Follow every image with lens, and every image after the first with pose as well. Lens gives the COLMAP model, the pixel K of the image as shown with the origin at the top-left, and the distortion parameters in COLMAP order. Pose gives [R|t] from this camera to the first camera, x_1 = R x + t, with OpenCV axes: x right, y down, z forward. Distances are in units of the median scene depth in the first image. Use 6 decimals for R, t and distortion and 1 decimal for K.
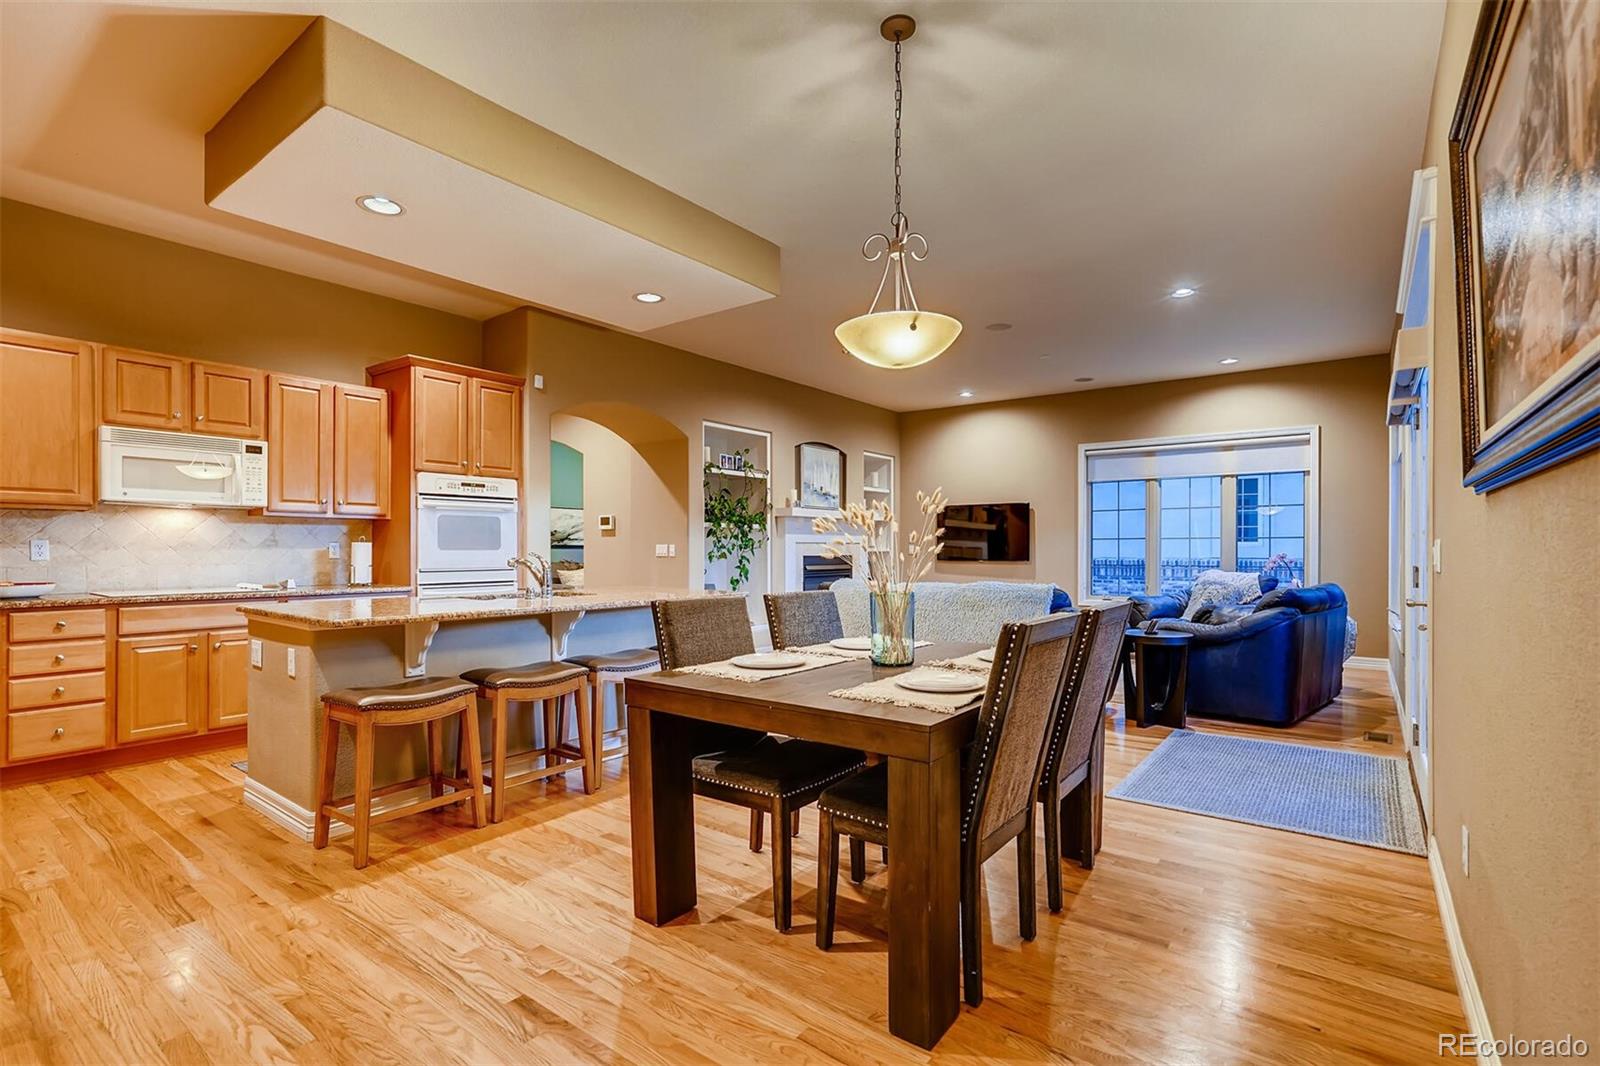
lens RADIAL K [[736.2, 0, 795.0], [0, 736.2, 550.9], [0, 0, 1]] dist [-0.021733, 0.015629]
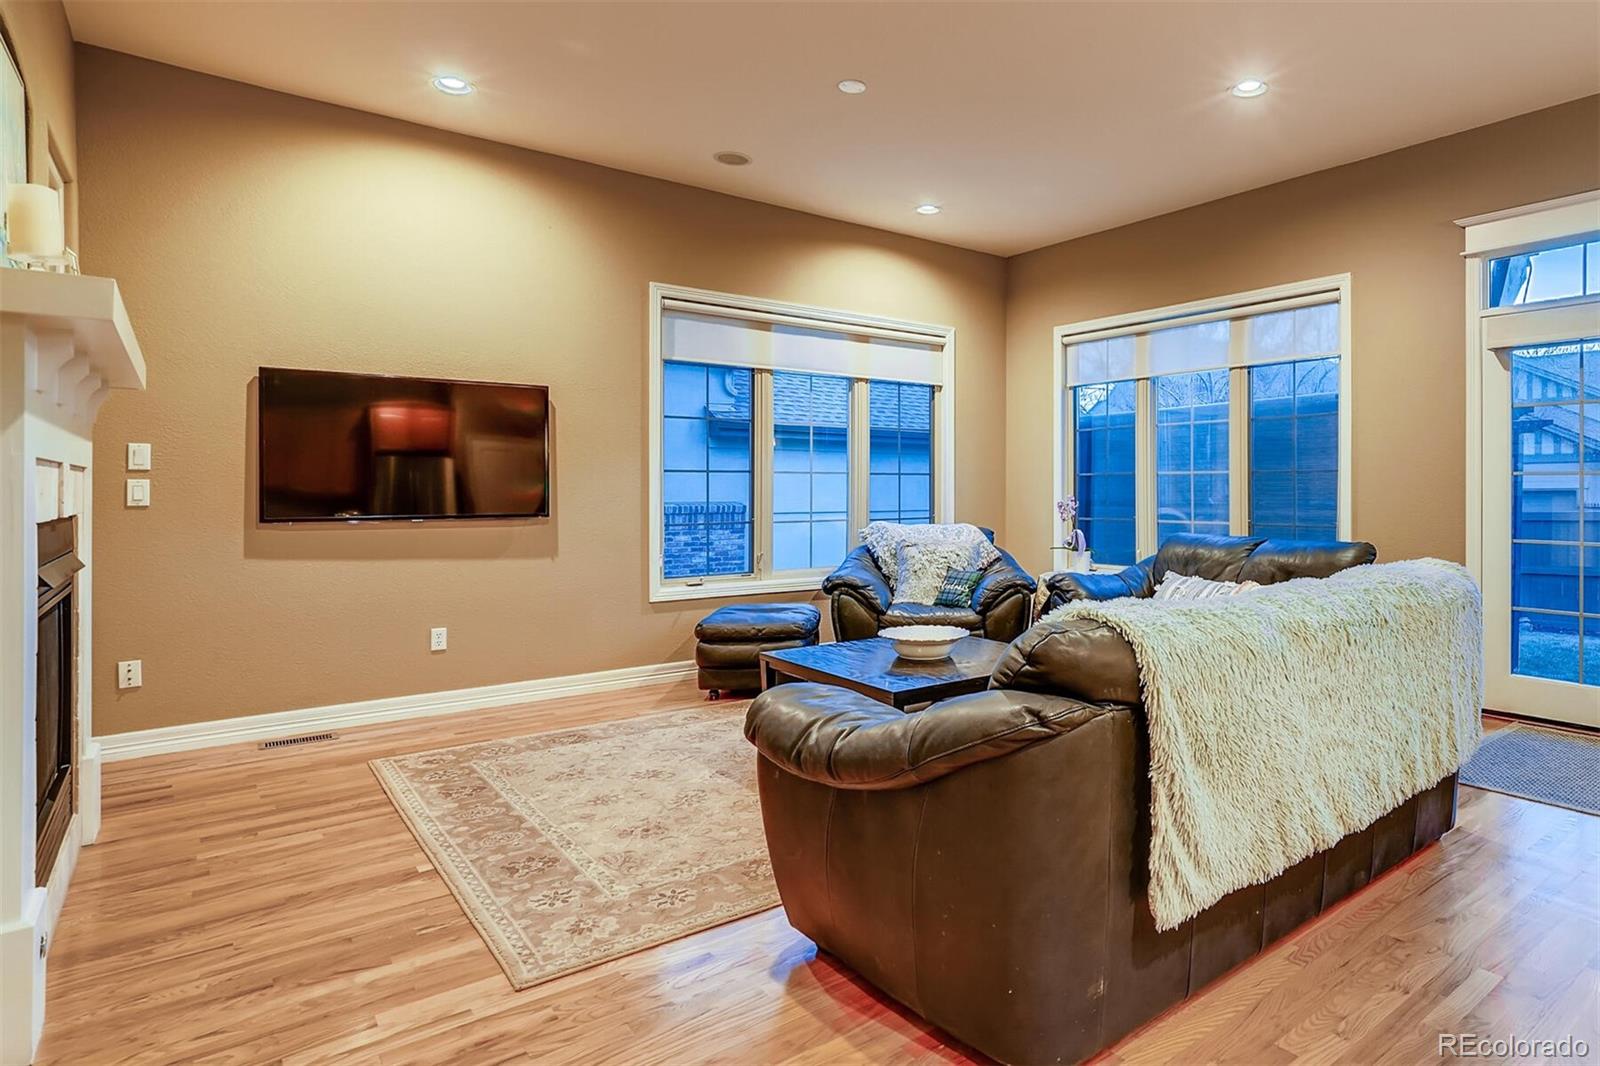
lens RADIAL K [[901.8, 0, 971.6], [0, 901.8, 482.9], [0, 0, 1]] dist [0.001376, 0.001639]
pose [[0.202955, 0.005017, 0.979175, -0.300843], [0.004079, 0.999974, -0.005969, -0.005047], [-0.979179, 0.005205, 0.202930, 1.149327]]
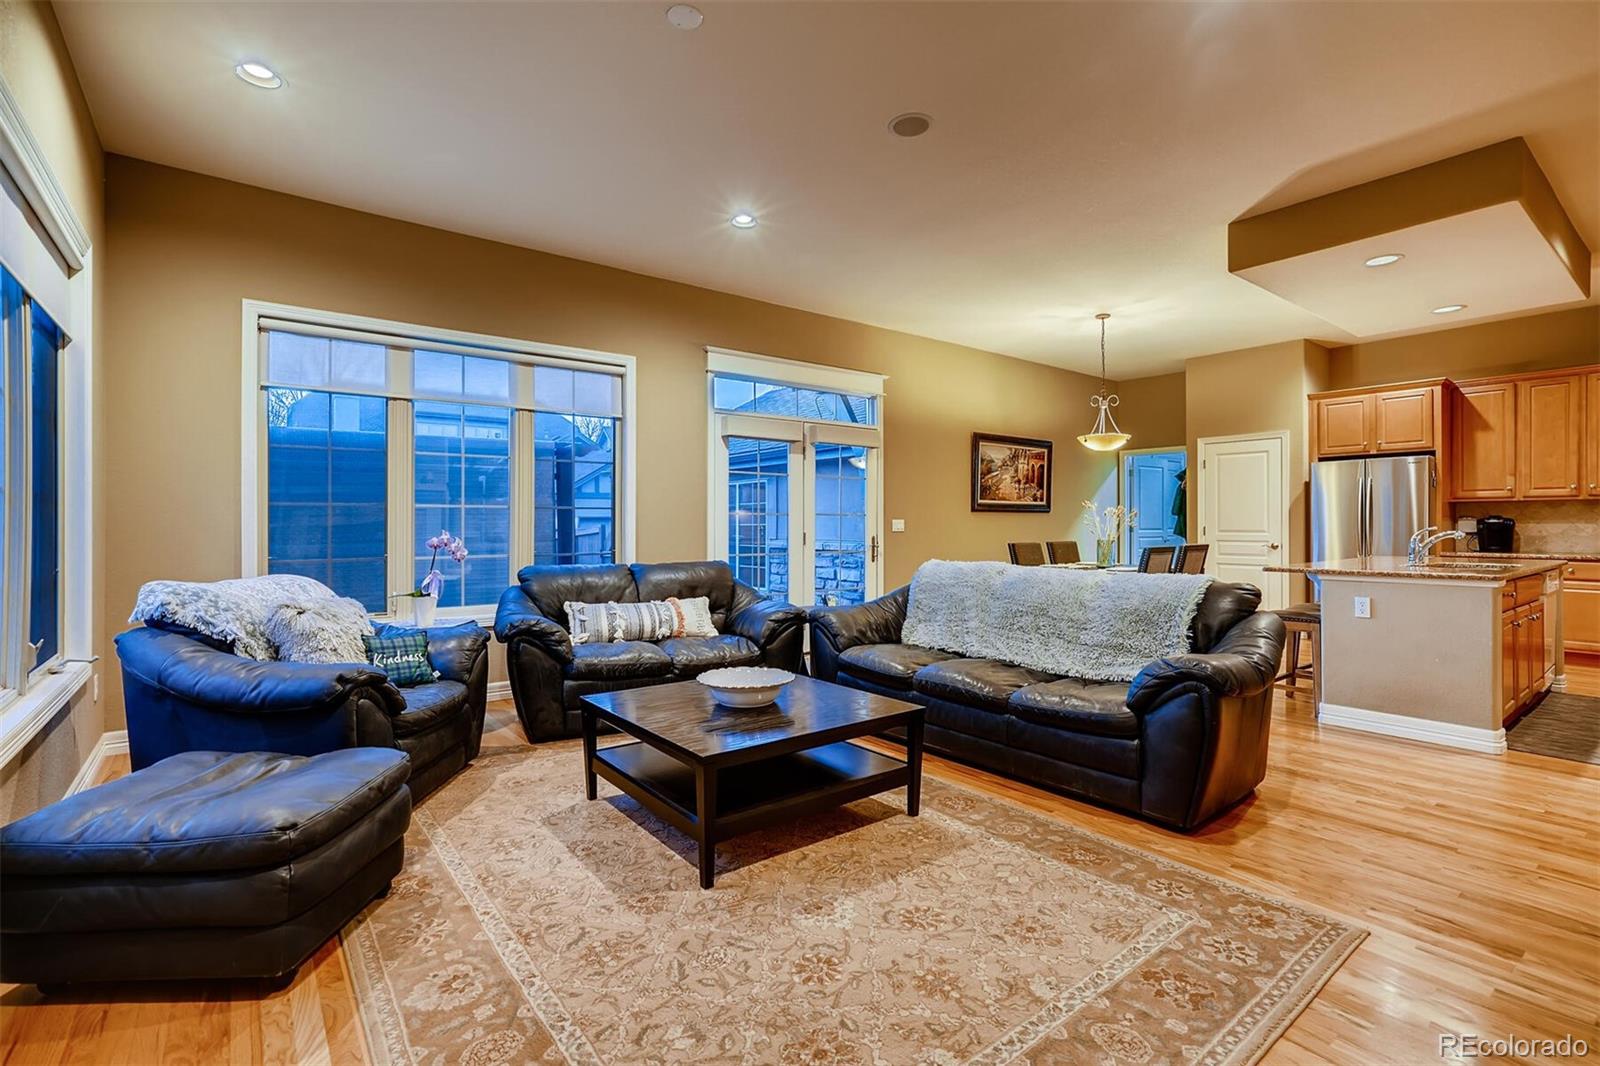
lens RADIAL K [[736.2, 0, 792.4], [0, 736.2, 523.2], [0, 0, 1]] dist [-0.021733, 0.015629]
pose [[-0.967314, -0.001126, 0.253578, 0.271689], [0.000199, 0.999986, 0.005200, -0.007508], [-0.253580, 0.005080, -0.967301, 1.914888]]
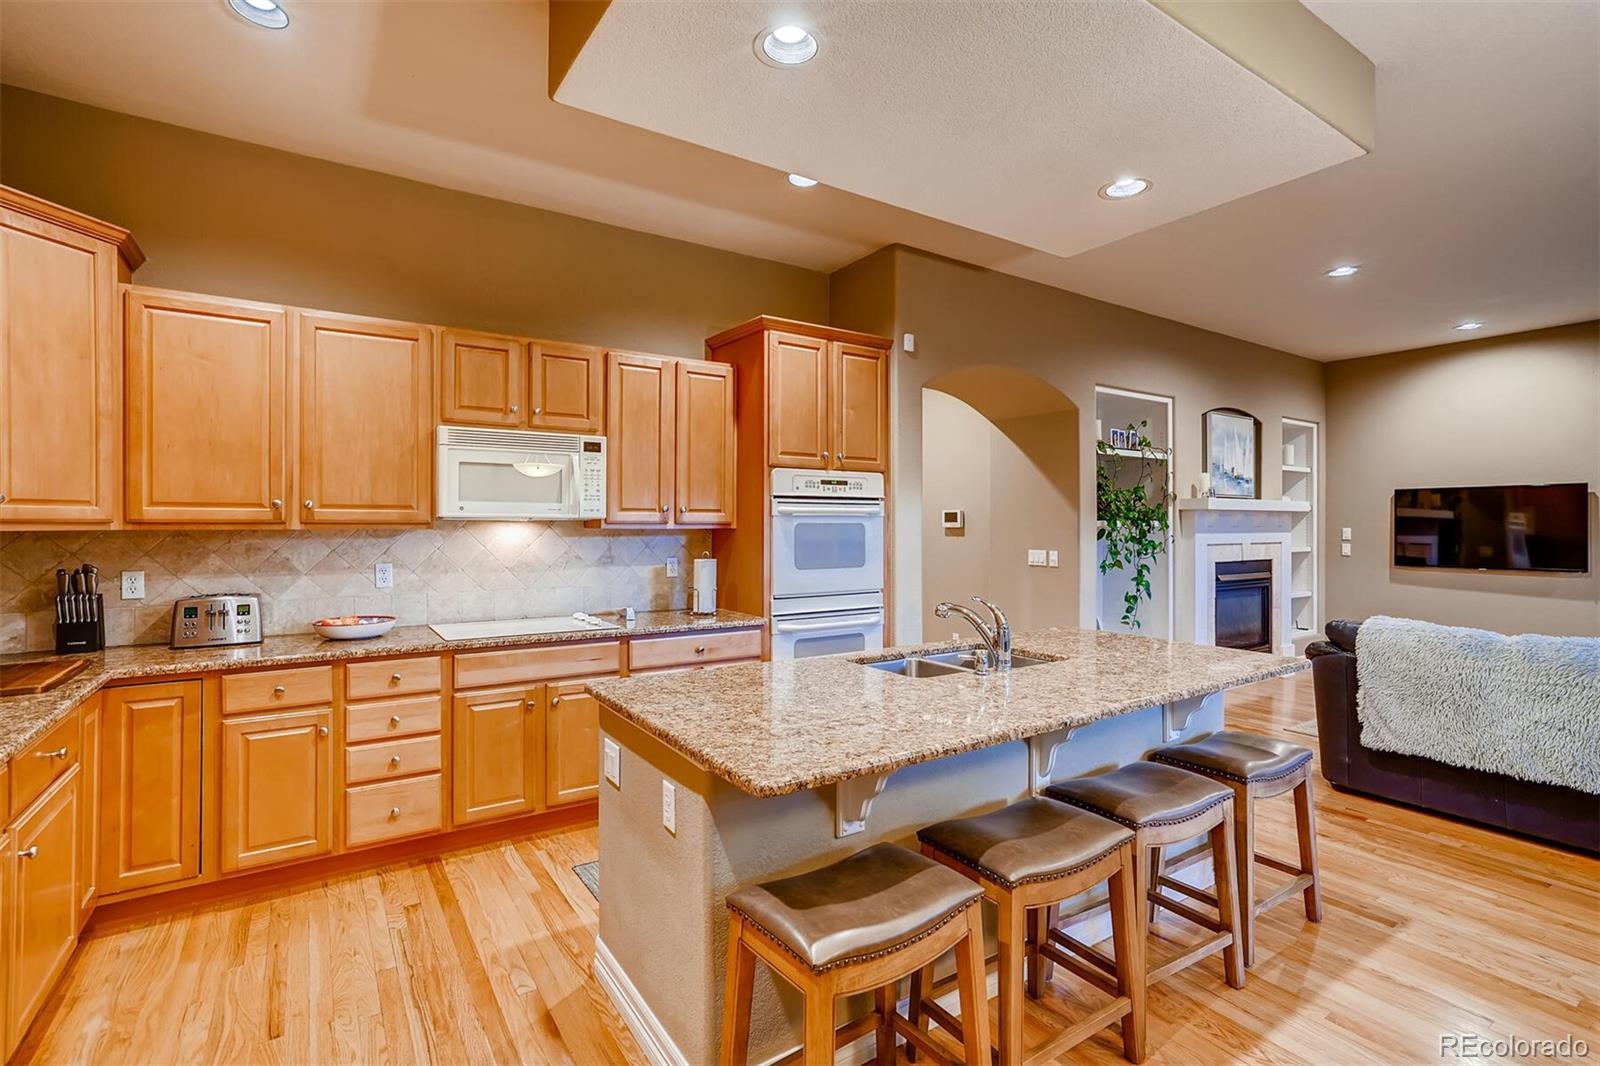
lens RADIAL K [[736.2, 0, 794.3], [0, 736.2, 528.7], [0, 0, 1]] dist [-0.021733, 0.015629]
pose [[0.943470, 0.002644, -0.331447, -0.238332], [-0.001922, 0.999995, 0.002506, -0.046512], [0.331452, -0.001727, 0.943471, 0.282863]]
